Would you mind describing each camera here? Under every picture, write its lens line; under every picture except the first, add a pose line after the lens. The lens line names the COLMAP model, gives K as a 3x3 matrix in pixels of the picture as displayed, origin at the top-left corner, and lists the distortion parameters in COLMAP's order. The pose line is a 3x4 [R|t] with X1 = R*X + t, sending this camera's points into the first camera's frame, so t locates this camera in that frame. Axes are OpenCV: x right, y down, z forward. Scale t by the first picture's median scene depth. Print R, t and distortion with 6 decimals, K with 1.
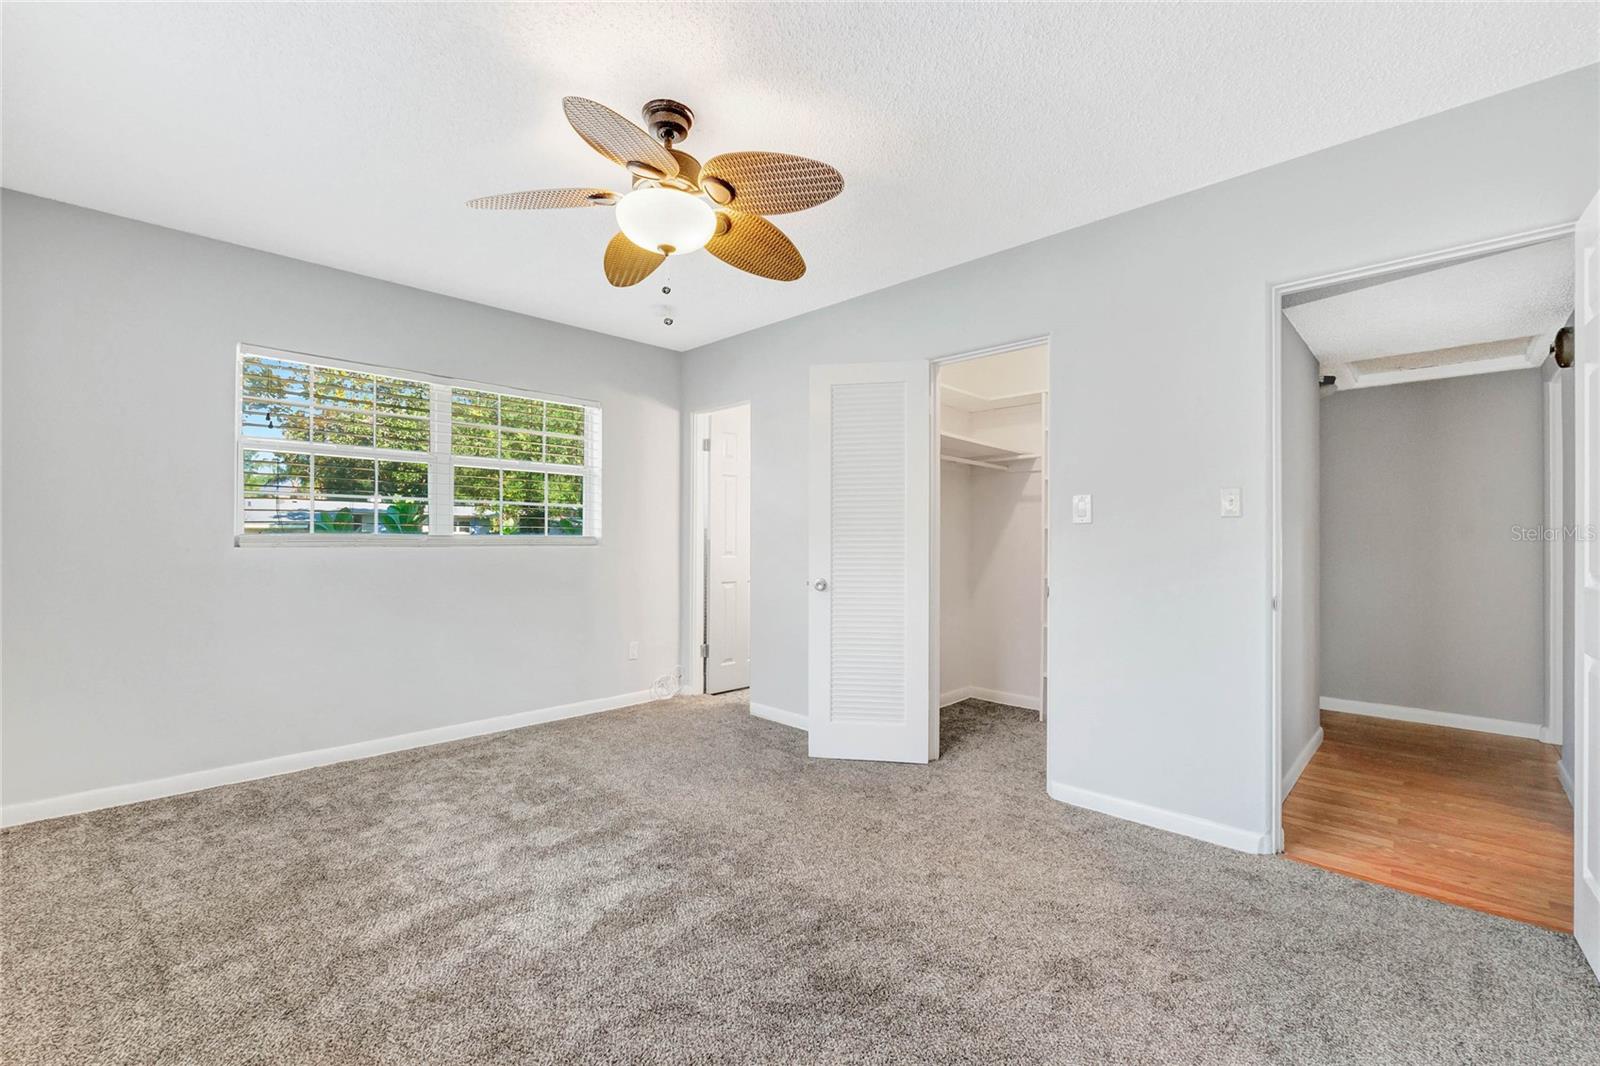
lens RADIAL K [[667.6, 0, 799.5], [0, 667.6, 539.4], [0, 0, 1]] dist [-0.014386, 0.000080]
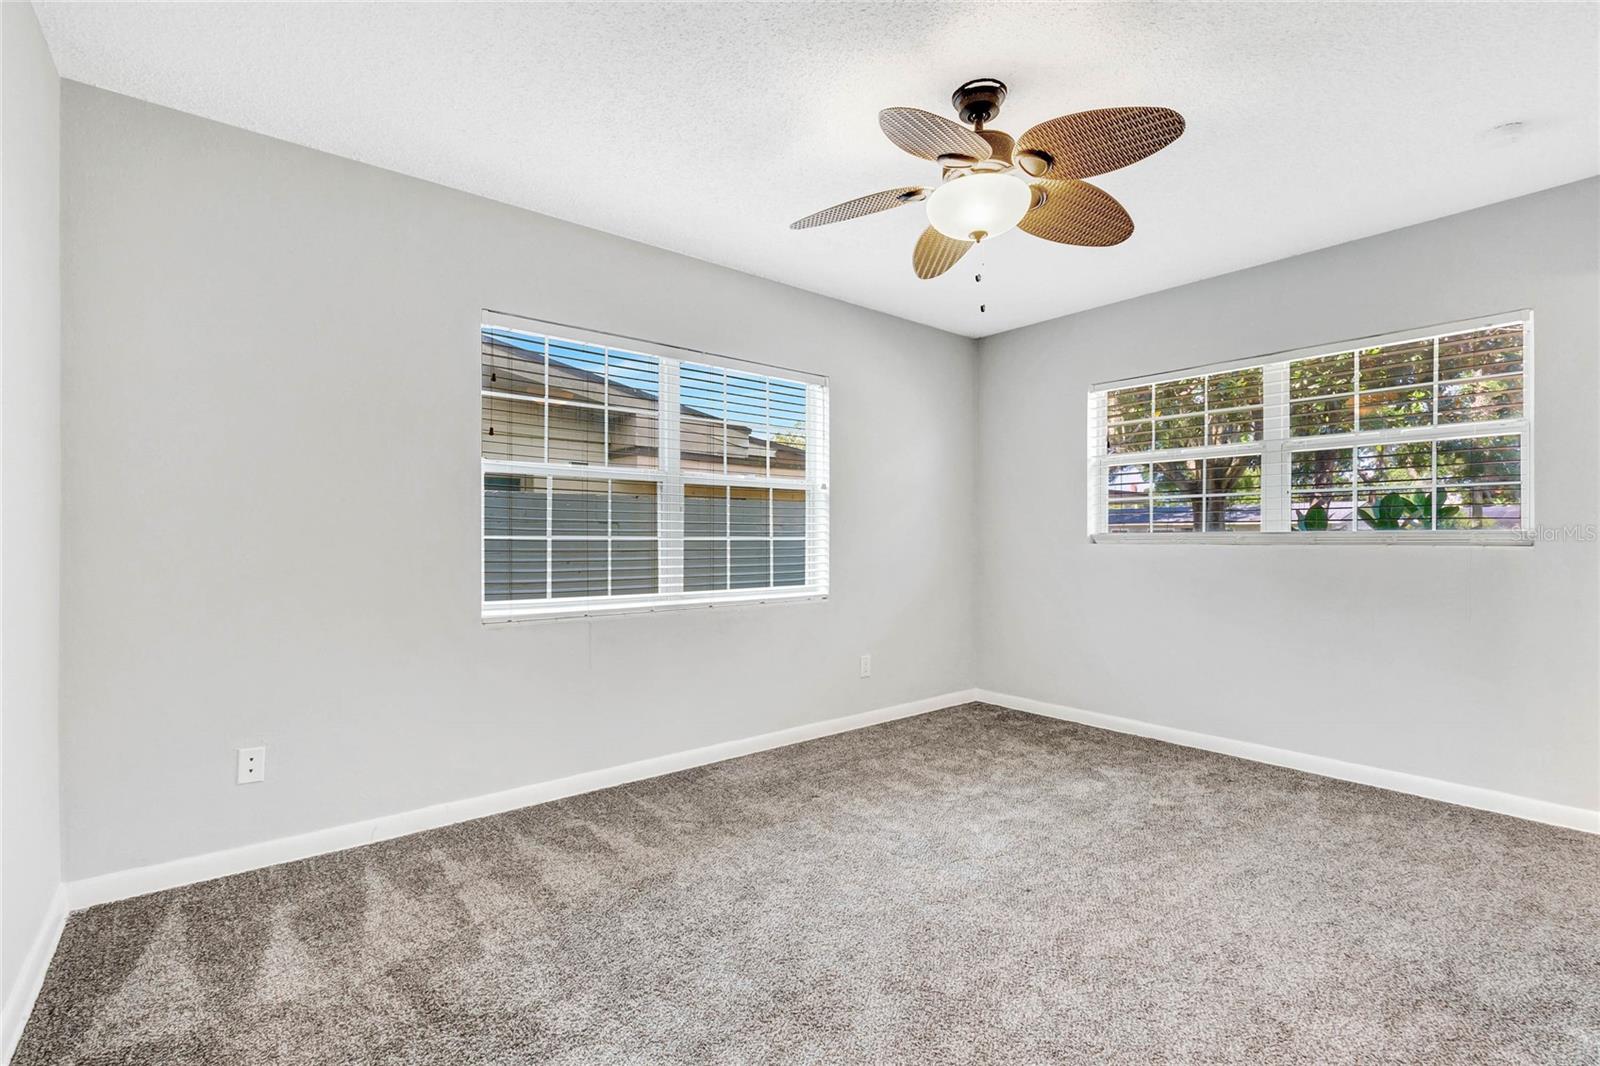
lens RADIAL K [[704.6, 0, 801.3], [0, 704.6, 537.9], [0, 0, 1]] dist [-0.001510, -0.000138]
pose [[-0.109167, -0.003936, -0.994016, 0.544296], [0.001922, 0.999989, -0.004171, 0.005299], [0.994022, -0.002366, -0.109159, 0.548036]]
